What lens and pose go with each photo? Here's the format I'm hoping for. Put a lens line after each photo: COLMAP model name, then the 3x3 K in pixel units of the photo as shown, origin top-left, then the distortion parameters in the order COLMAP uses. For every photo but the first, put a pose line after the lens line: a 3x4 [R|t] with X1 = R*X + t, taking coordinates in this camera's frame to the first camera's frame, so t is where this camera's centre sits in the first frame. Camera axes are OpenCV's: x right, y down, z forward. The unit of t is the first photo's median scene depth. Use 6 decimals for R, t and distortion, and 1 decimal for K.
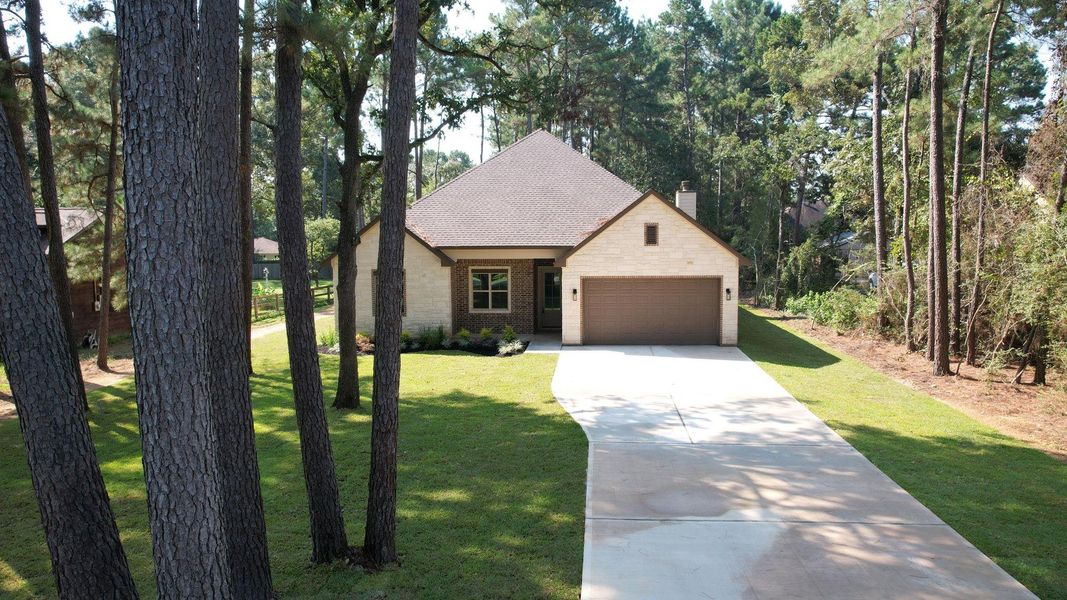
lens RADIAL K [[735.9, 0, 533.5], [0, 735.9, 300.0], [0, 0, 1]] dist [-0.048053, 0.001939]
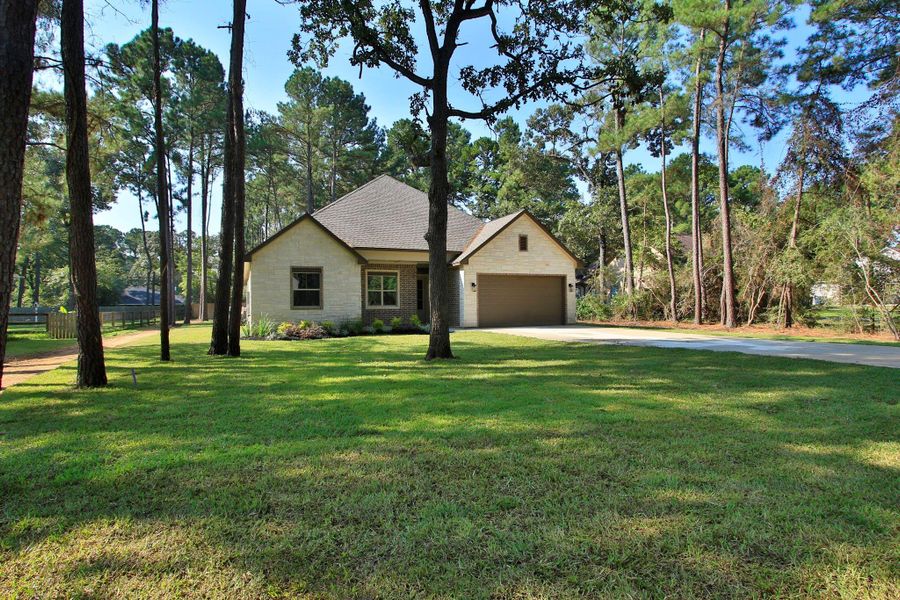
lens RADIAL K [[472.0, 0, 450.0], [0, 472.0, 300.0], [0, 0, 1]] dist [-0.026440, 0.000458]
pose [[0.875961, 0.004075, 0.482365, -0.377779], [0.043520, 0.995219, -0.087438, 0.085420], [-0.480415, 0.097585, 0.871595, 0.316831]]
